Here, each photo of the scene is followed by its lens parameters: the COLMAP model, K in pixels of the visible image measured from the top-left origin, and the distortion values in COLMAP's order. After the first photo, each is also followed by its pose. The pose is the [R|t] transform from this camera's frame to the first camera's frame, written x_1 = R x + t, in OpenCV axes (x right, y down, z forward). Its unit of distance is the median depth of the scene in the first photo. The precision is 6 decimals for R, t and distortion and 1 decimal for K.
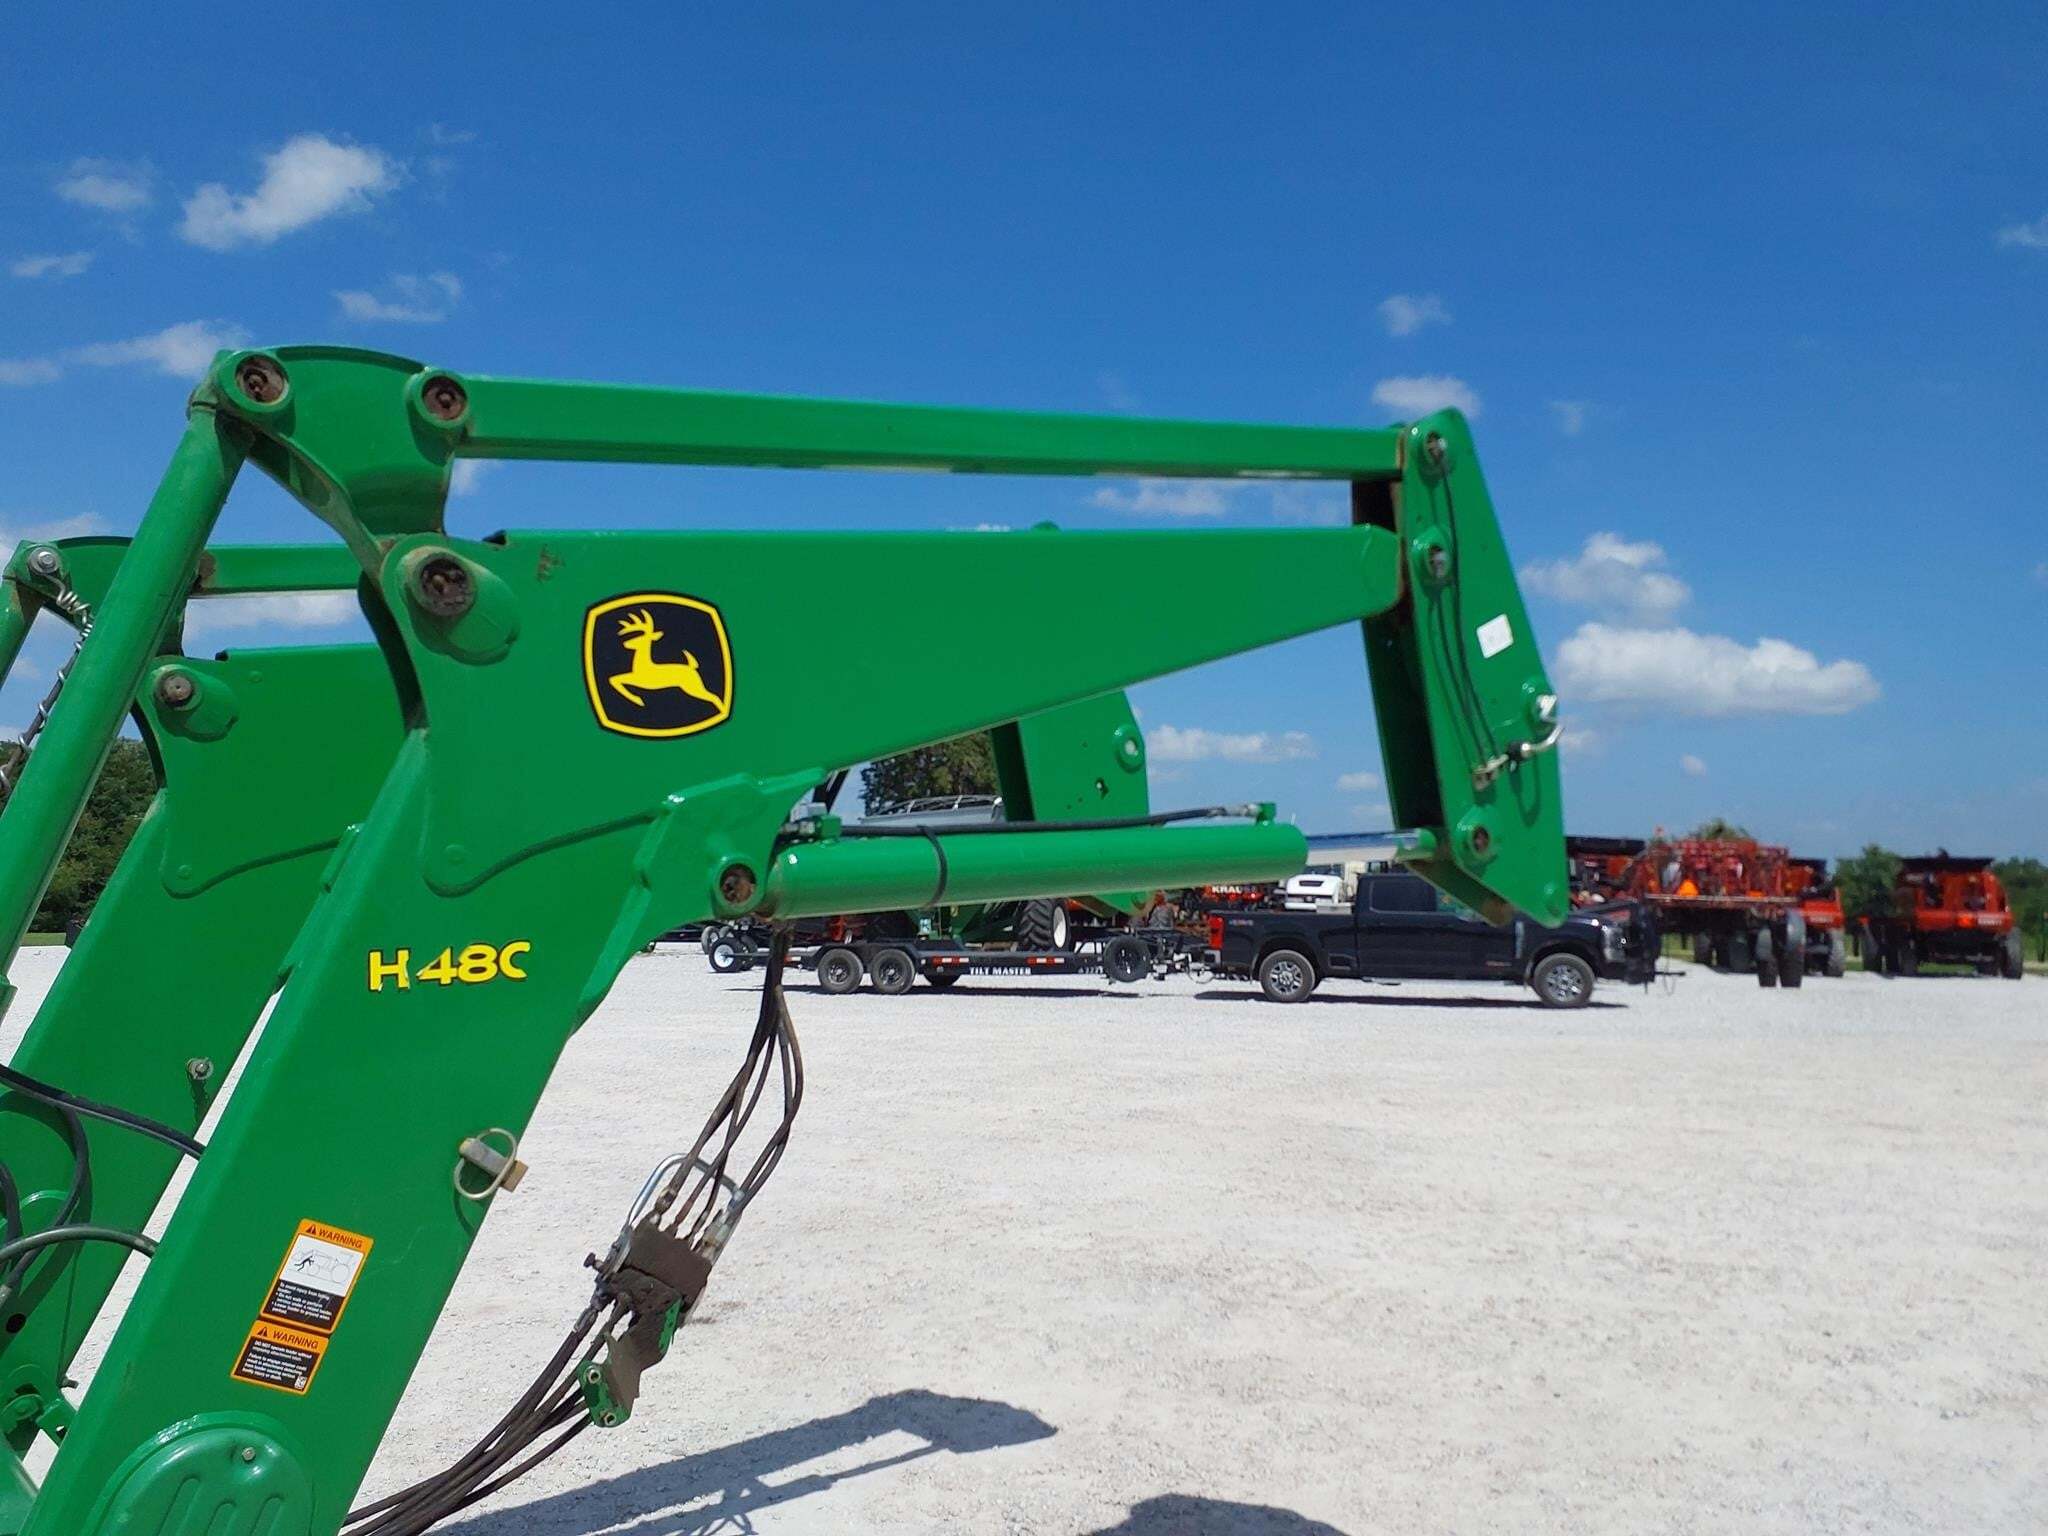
lens RADIAL K [[1647.4, 0, 1025.3], [0, 1647.4, 751.3], [0, 0, 1]] dist [0.050896, -0.066703]
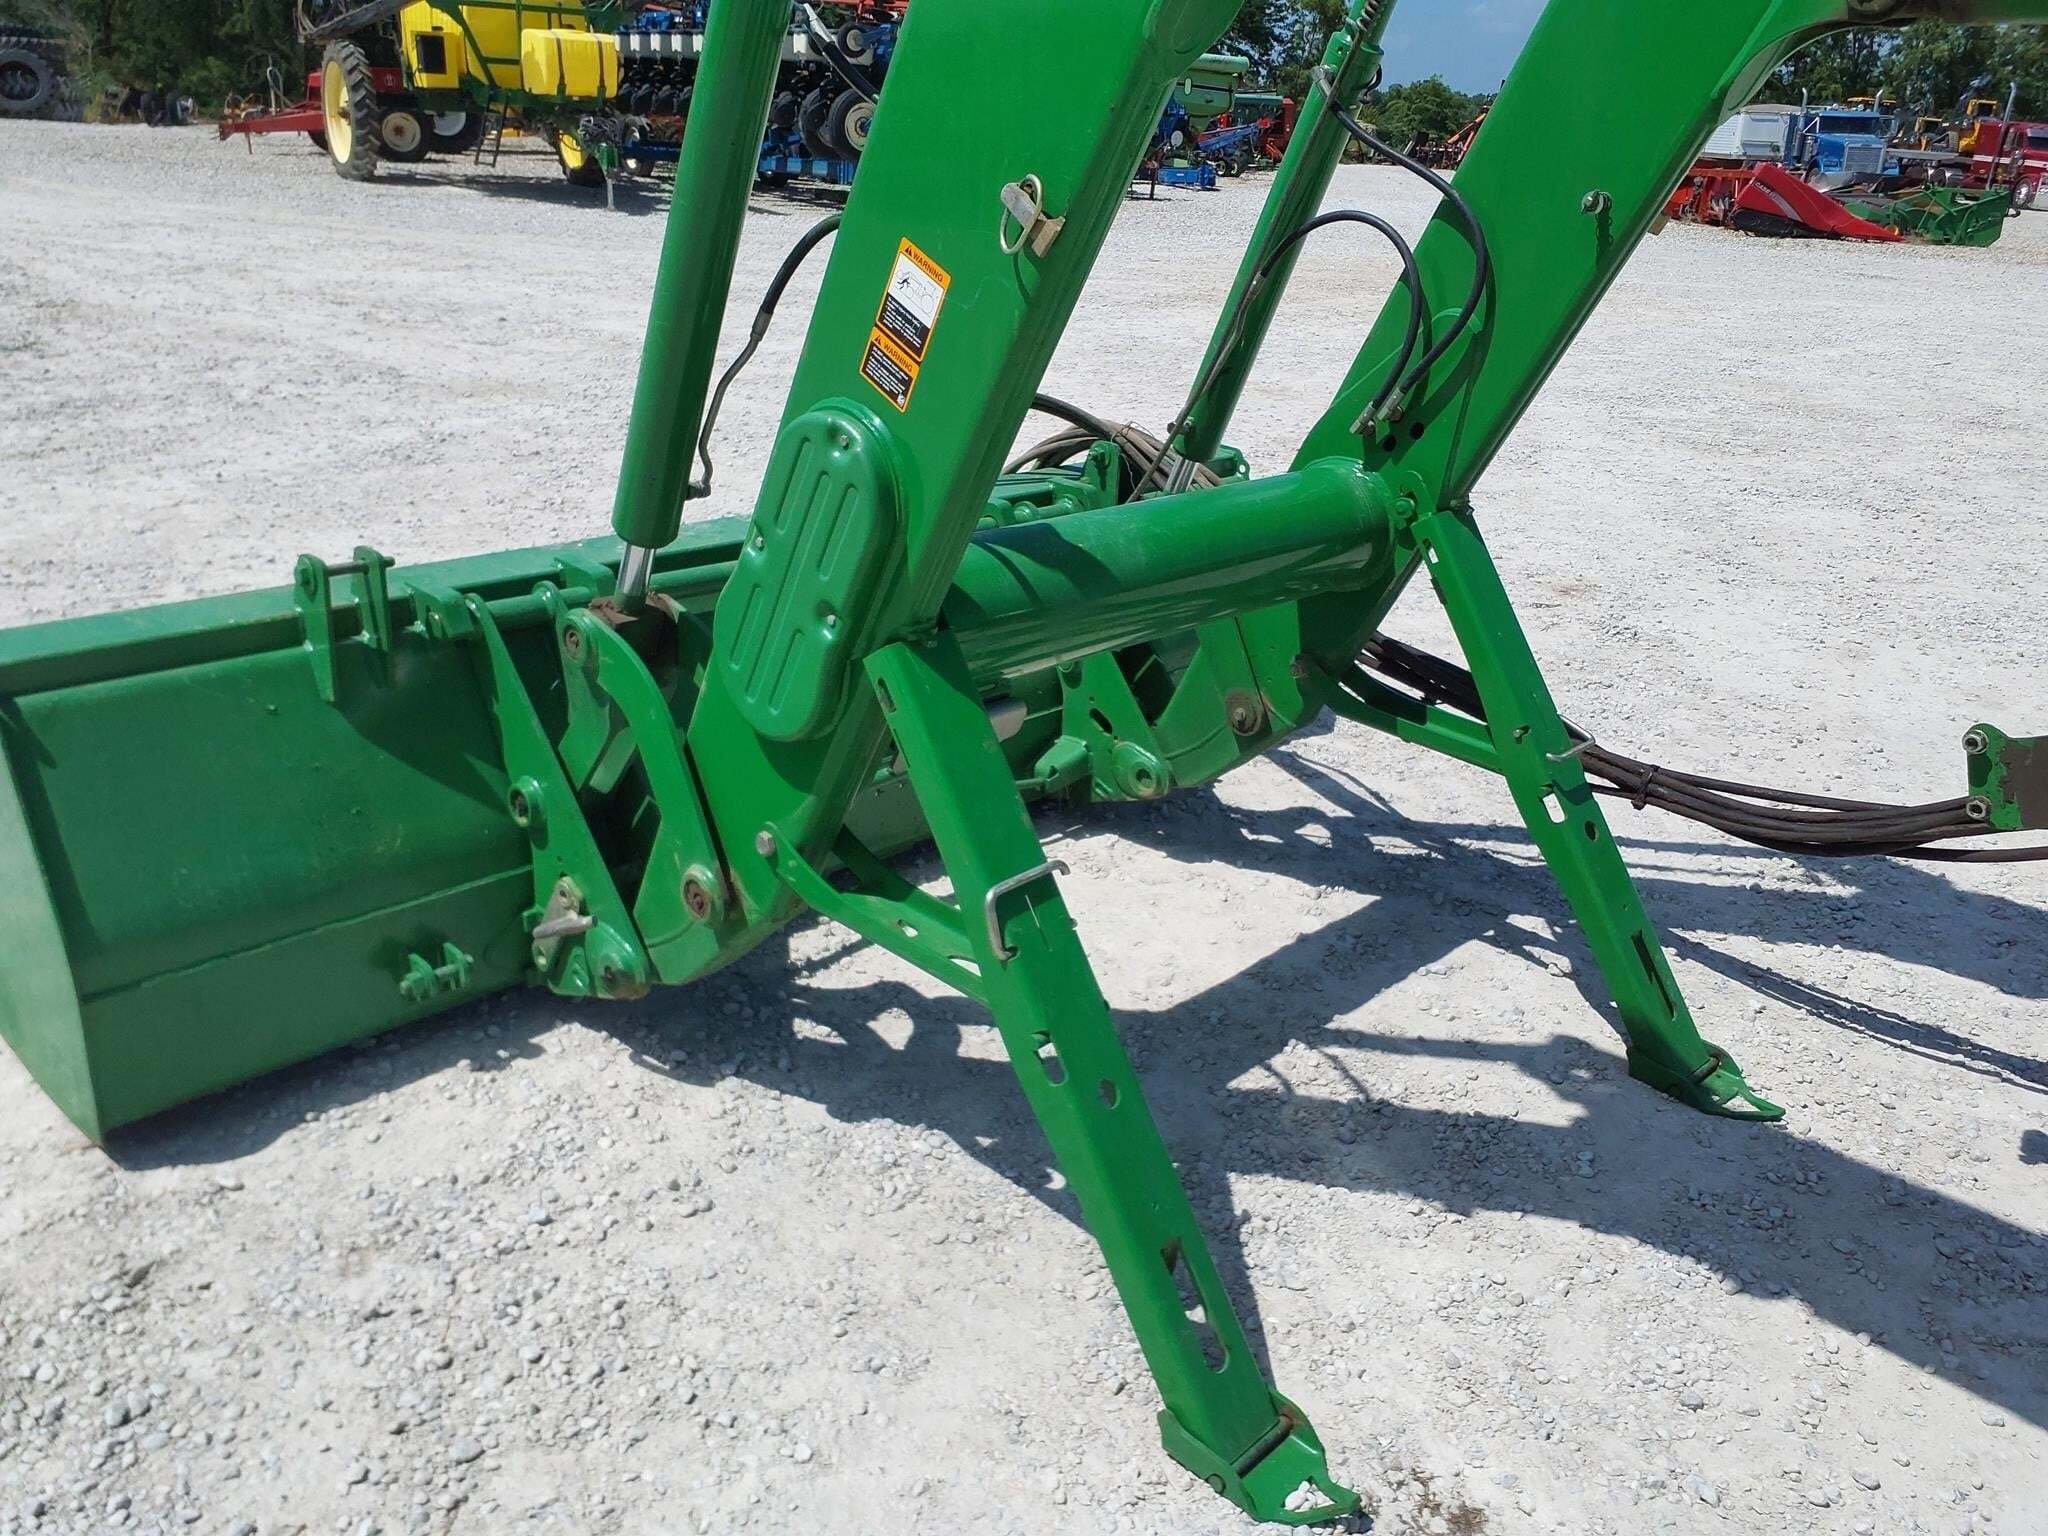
lens RADIAL K [[1647.4, 0, 1021.4], [0, 1647.4, 754.2], [0, 0, 1]] dist [0.050896, -0.066703]
pose [[0.086722, 0.373942, -0.923389, 0.236747], [0.021866, 0.925943, 0.377030, 0.076197], [0.995993, -0.052887, 0.072123, 0.383332]]
